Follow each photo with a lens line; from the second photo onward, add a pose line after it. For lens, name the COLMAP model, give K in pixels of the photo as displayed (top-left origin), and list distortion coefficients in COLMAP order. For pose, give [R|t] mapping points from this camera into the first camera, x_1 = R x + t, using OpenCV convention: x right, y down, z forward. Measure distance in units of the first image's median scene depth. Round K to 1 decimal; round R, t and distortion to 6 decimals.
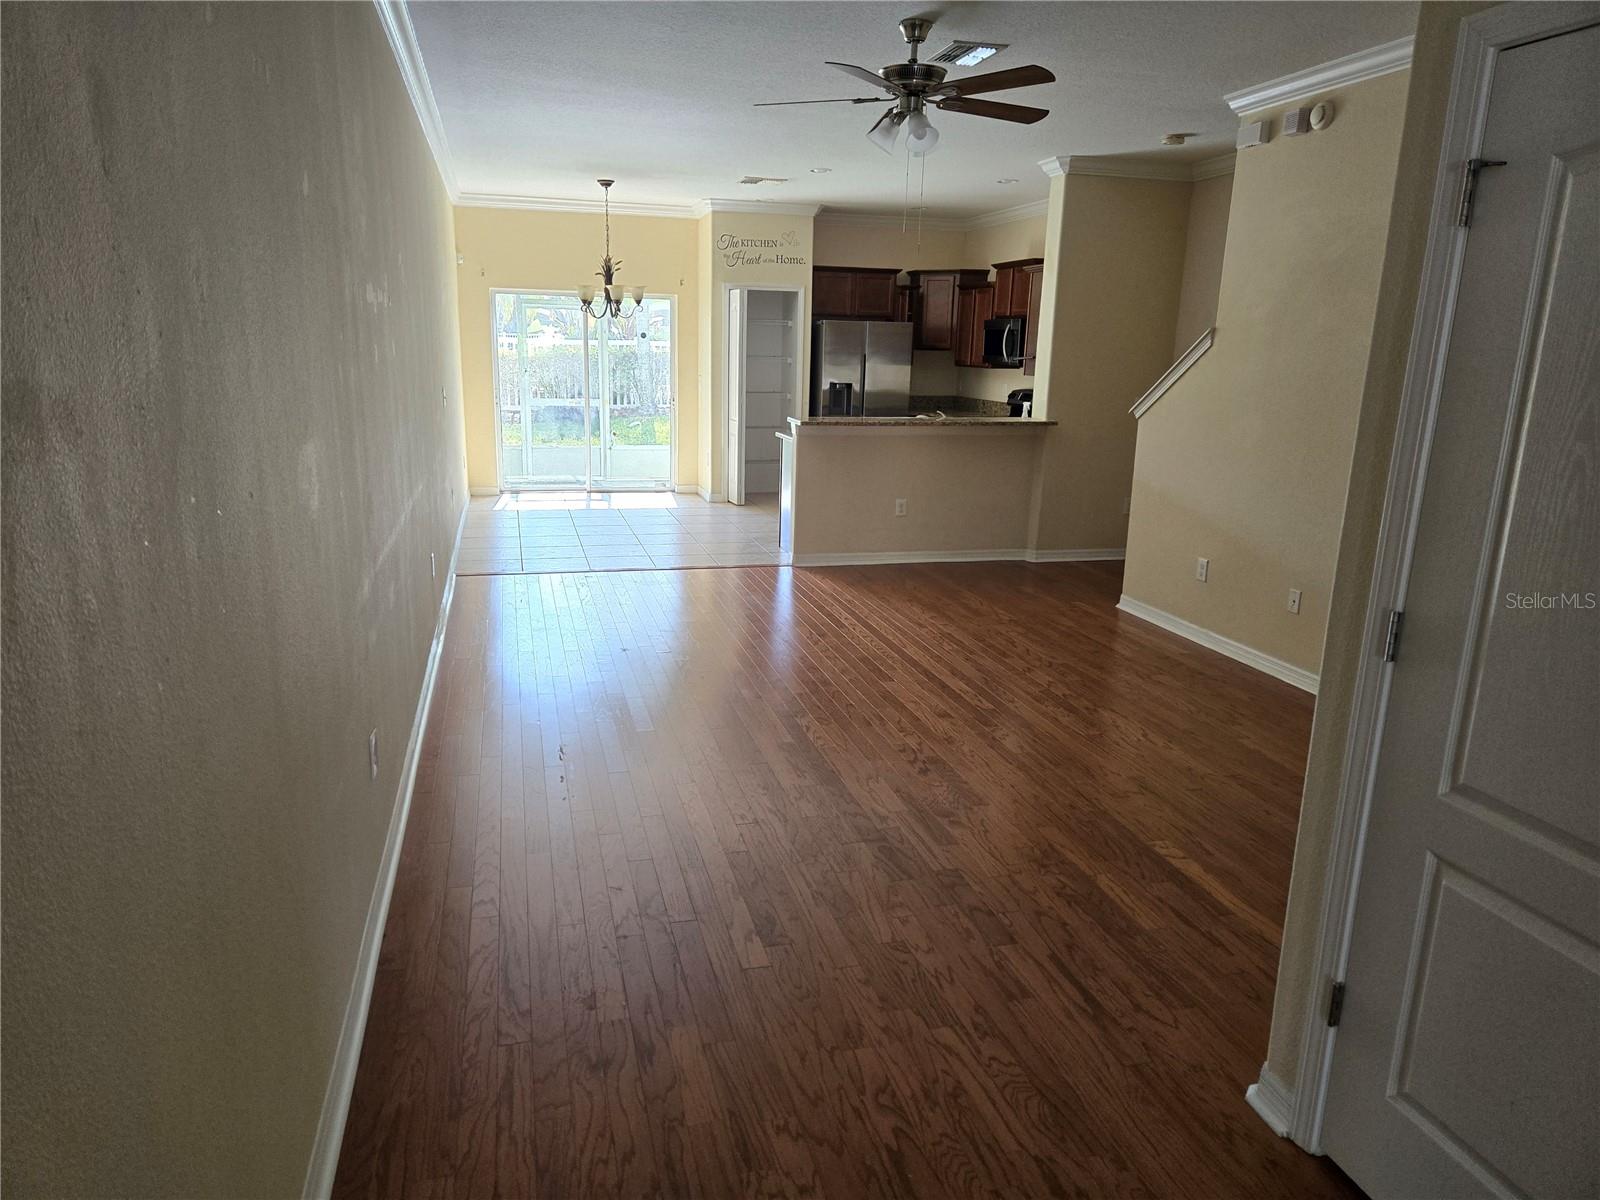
lens RADIAL K [[1075.2, 0, 779.6], [0, 1075.2, 609.3], [0, 0, 1]] dist [0.084486, -0.071255]
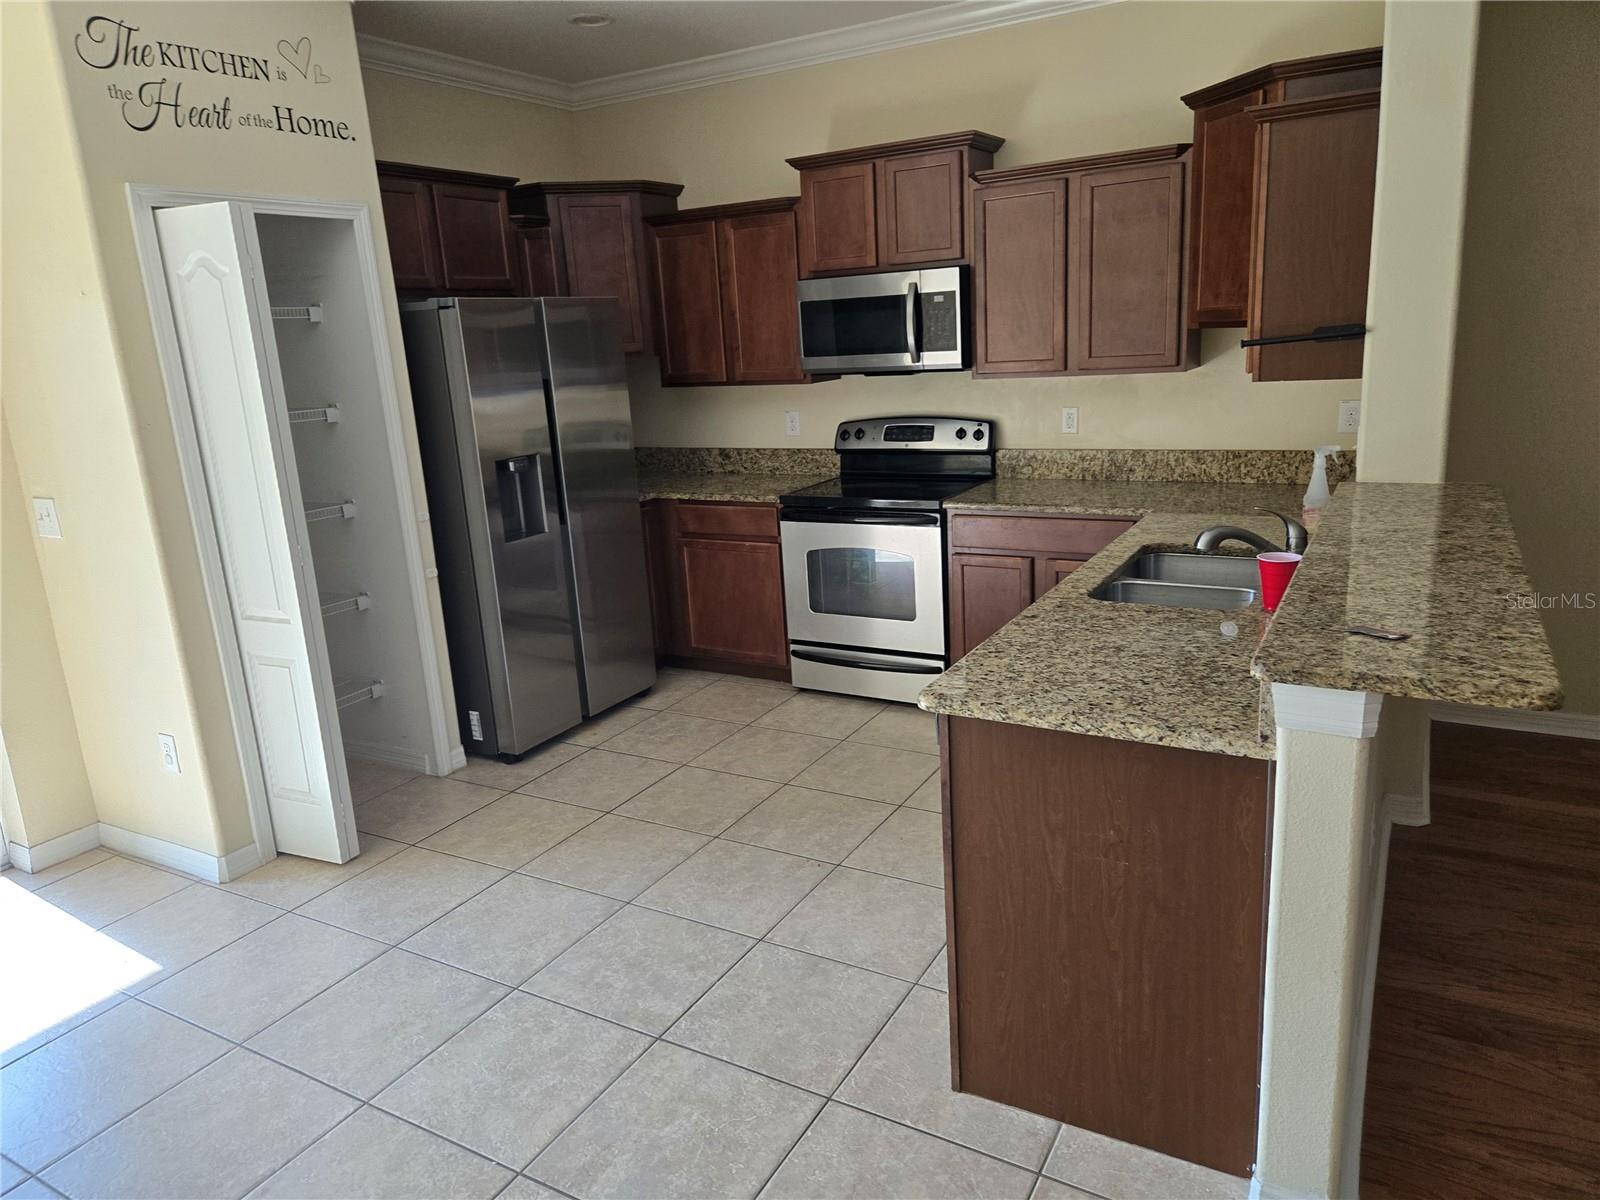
lens RADIAL K [[1075.2, 0, 790.5], [0, 1075.2, 592.5], [0, 0, 1]] dist [0.084486, -0.071255]
pose [[0.696821, -0.232165, 0.678631, -0.152033], [0.243565, 0.966533, 0.080564, -0.171785], [-0.674623, 0.109152, 0.730048, 0.661581]]
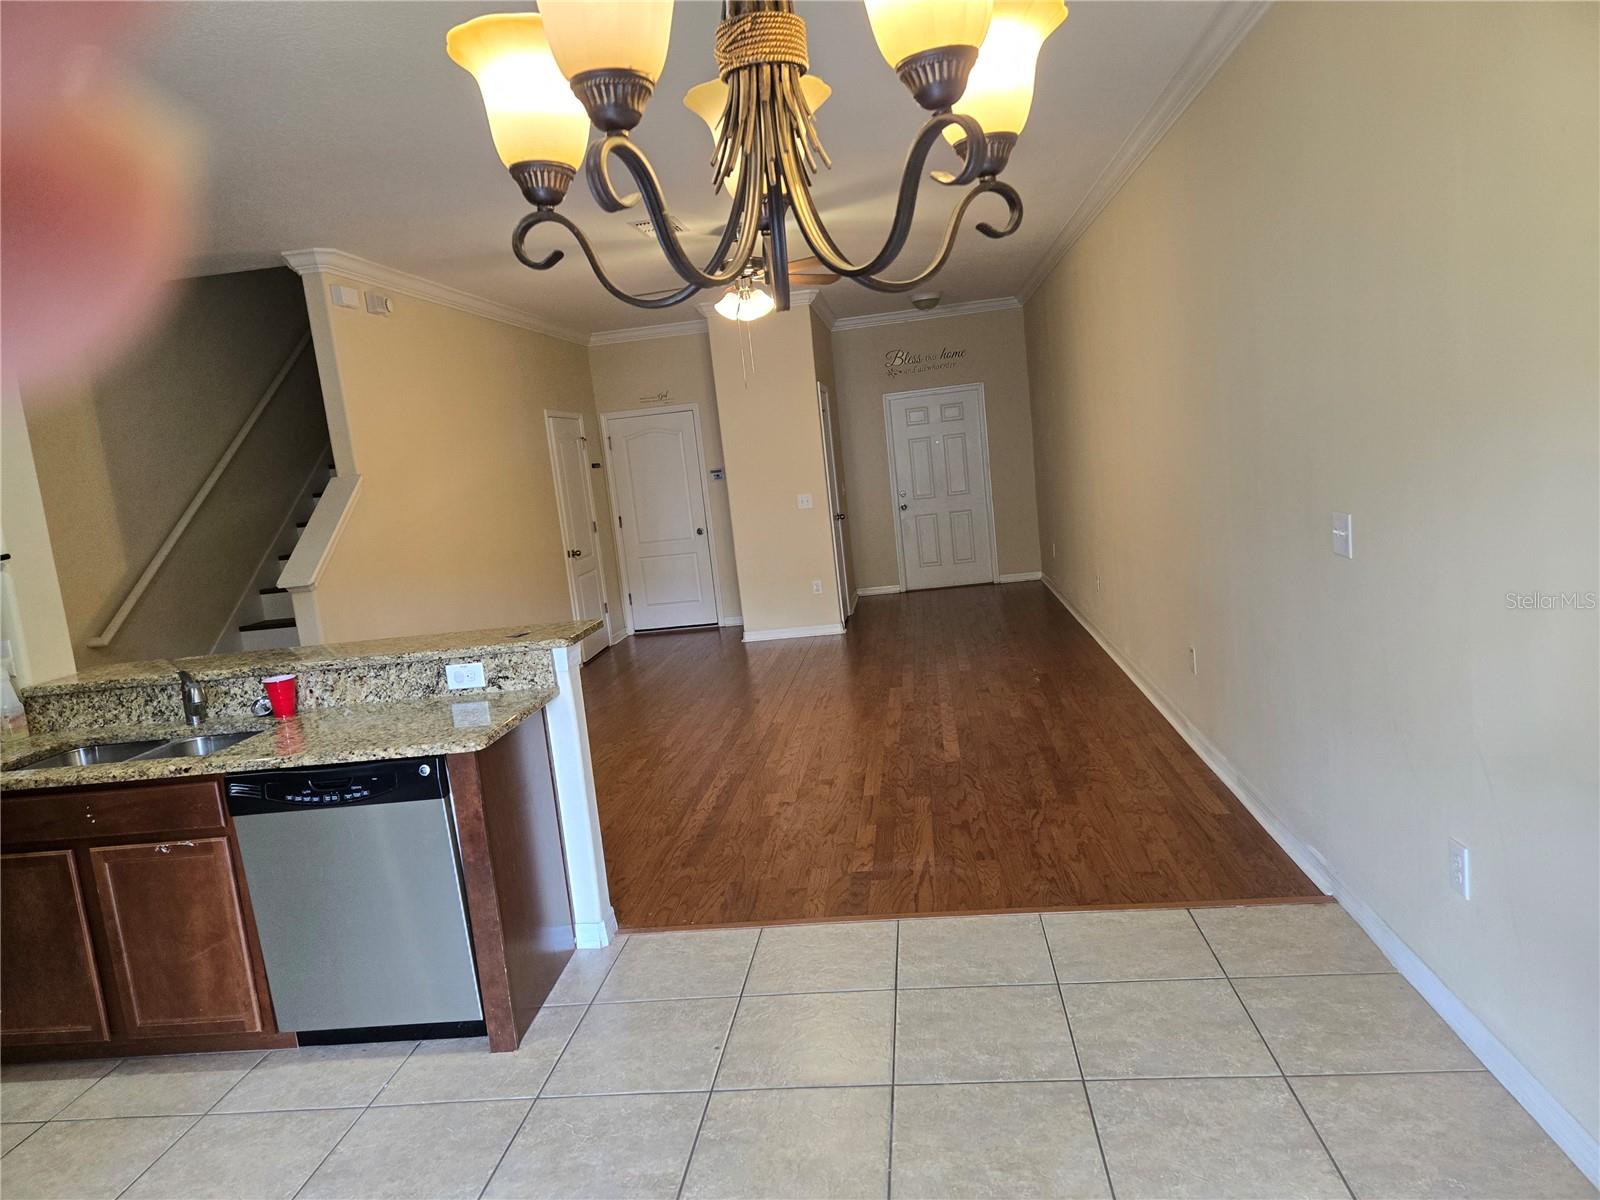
lens RADIAL K [[1075.2, 0, 795.5], [0, 1075.2, 608.1], [0, 0, 1]] dist [0.084486, -0.071255]
pose [[-0.934517, 0.023685, 0.355129, -0.177249], [0.165363, 0.912447, 0.374294, -0.252882], [-0.315171, 0.408509, -0.856614, 0.993759]]
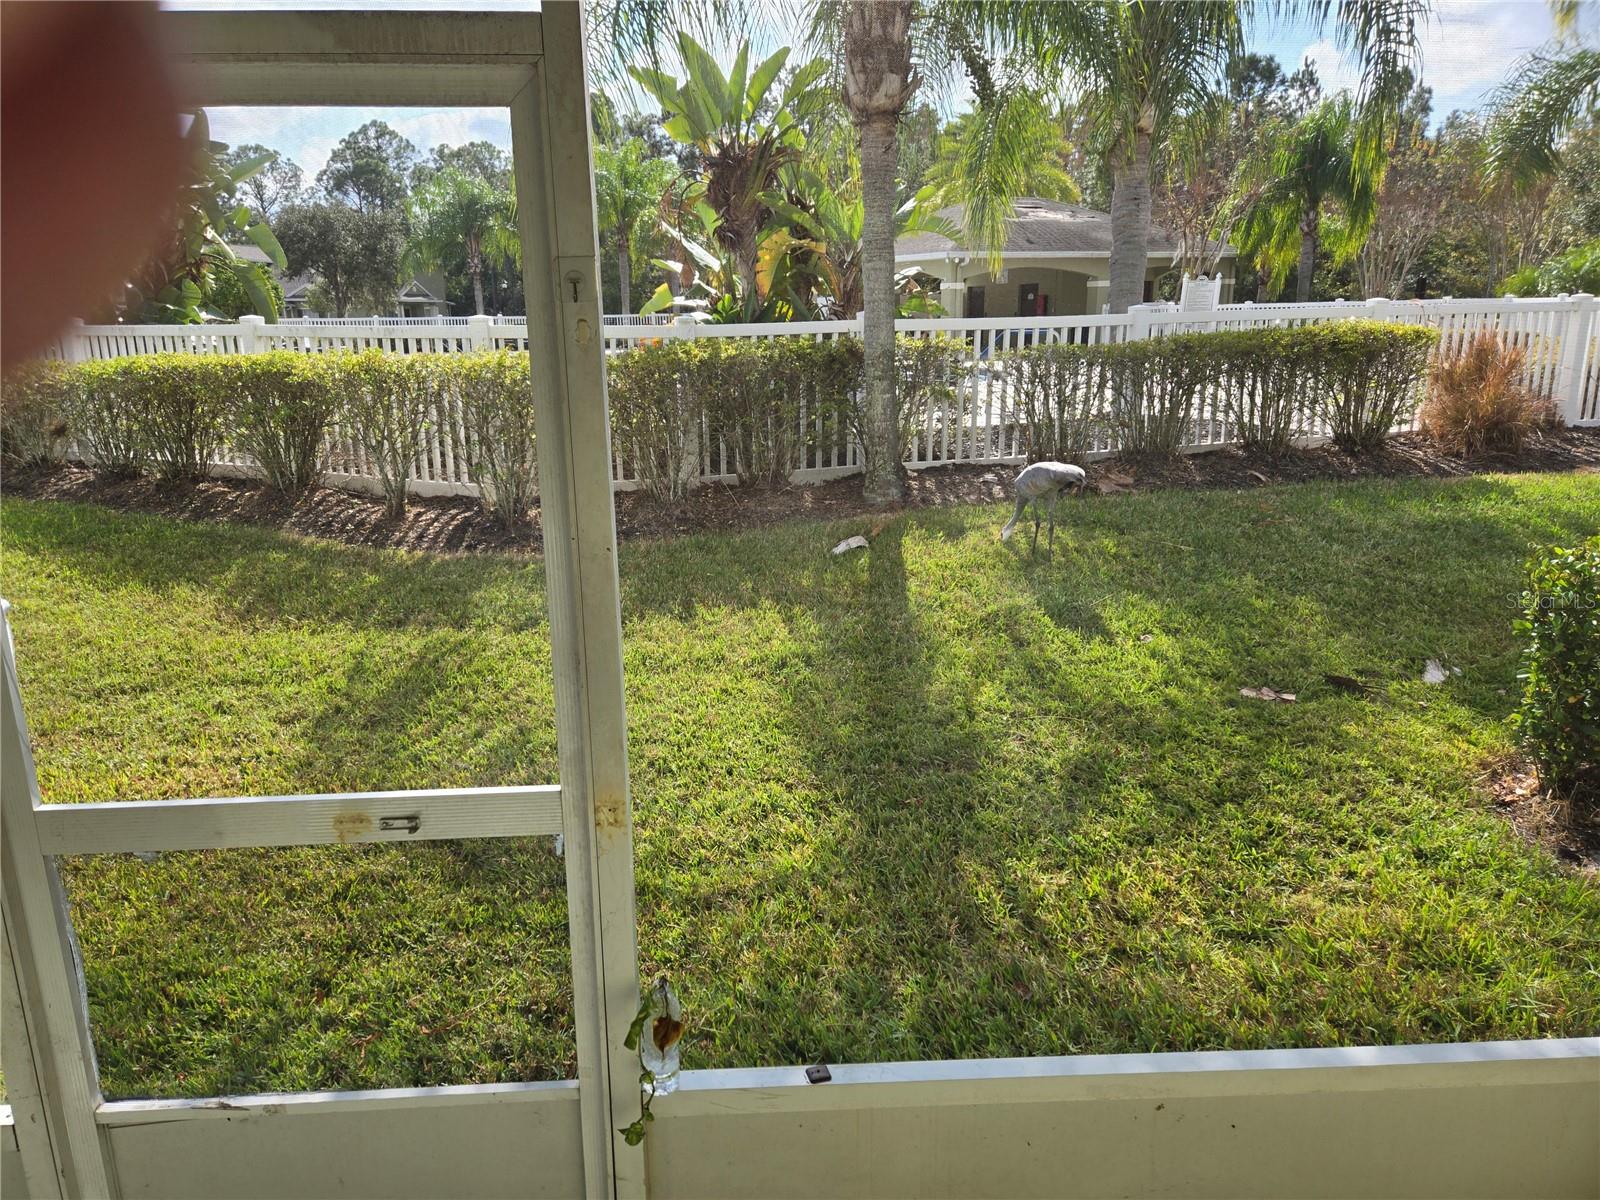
lens RADIAL K [[1075.2, 0, 785.6], [0, 1075.2, 592.3], [0, 0, 1]] dist [0.084486, -0.071255]
pose [[0.979235, 0.016741, -0.202037, -0.138419], [-0.014717, 0.999825, 0.011514, -0.272767], [0.202194, -0.008301, 0.979310, 1.079274]]
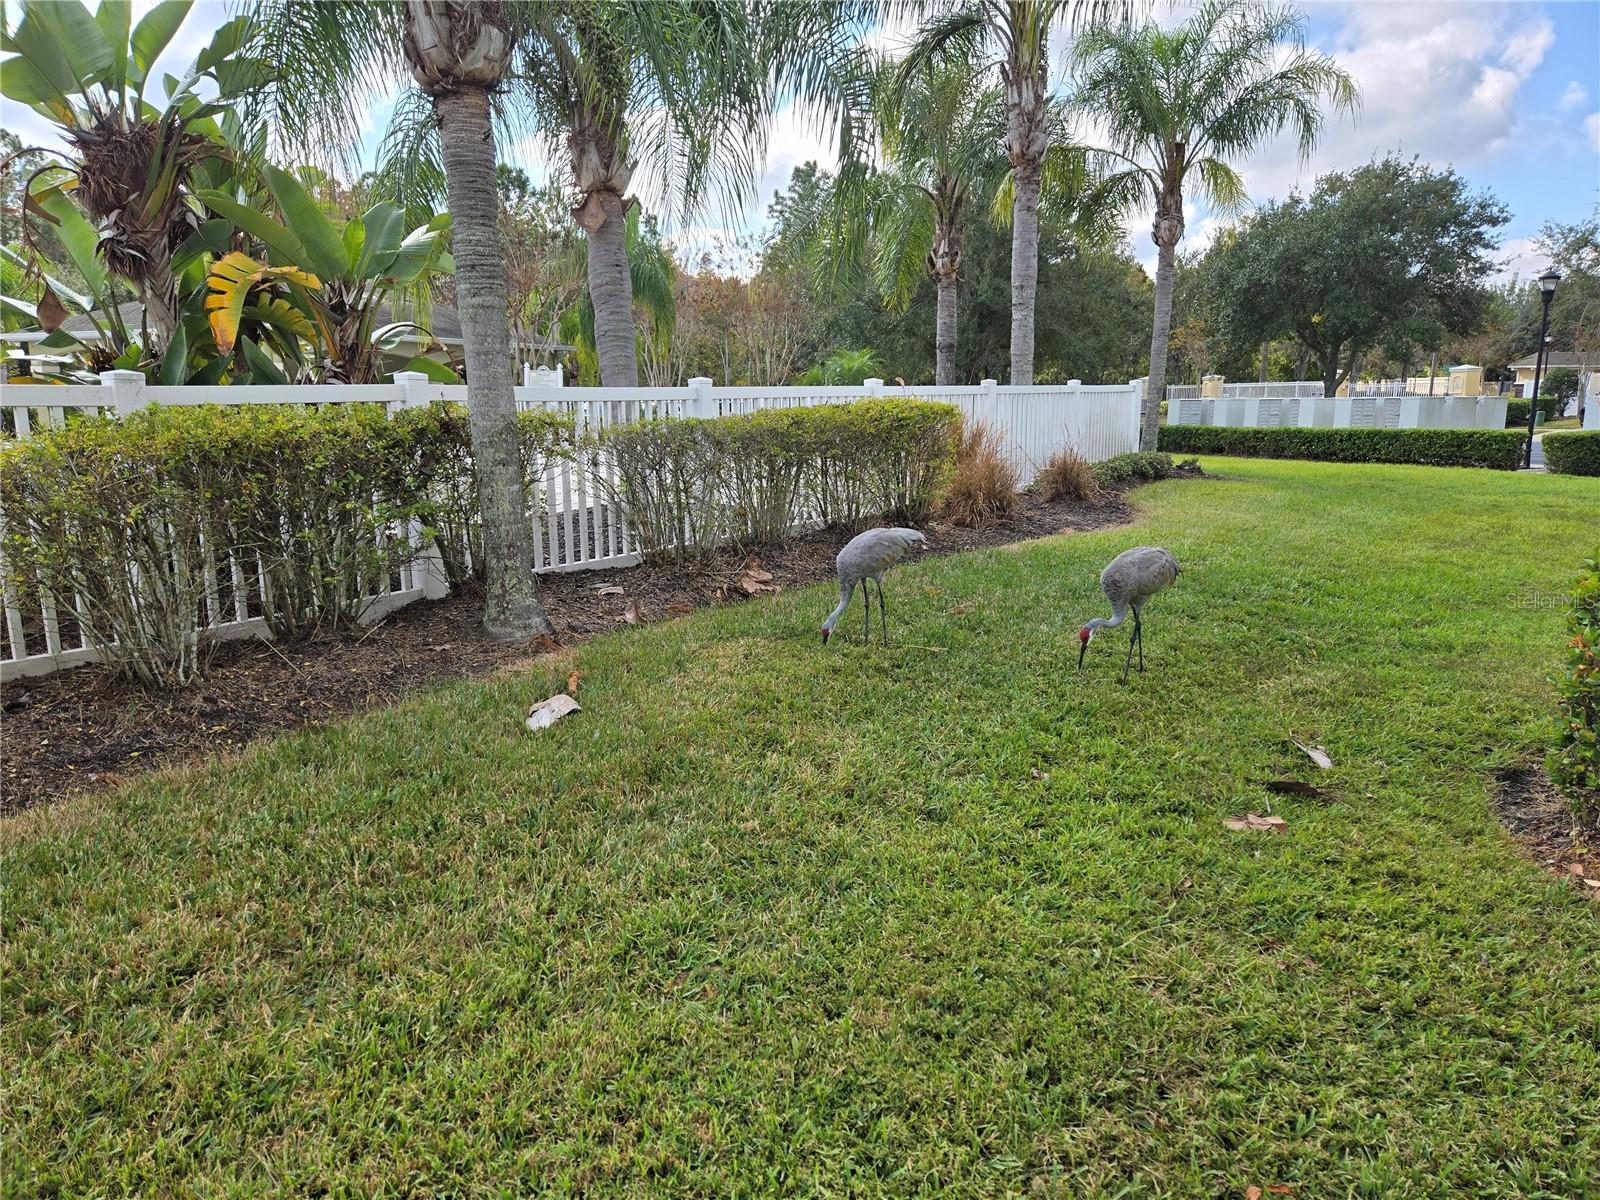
lens RADIAL K [[1075.2, 0, 791.9], [0, 1075.2, 609.9], [0, 0, 1]] dist [0.084486, -0.071255]
pose [[0.899824, -0.114780, 0.420882, -0.324655], [0.134146, 0.990823, -0.016587, -0.314859], [-0.415116, 0.071385, 0.906964, 1.295068]]
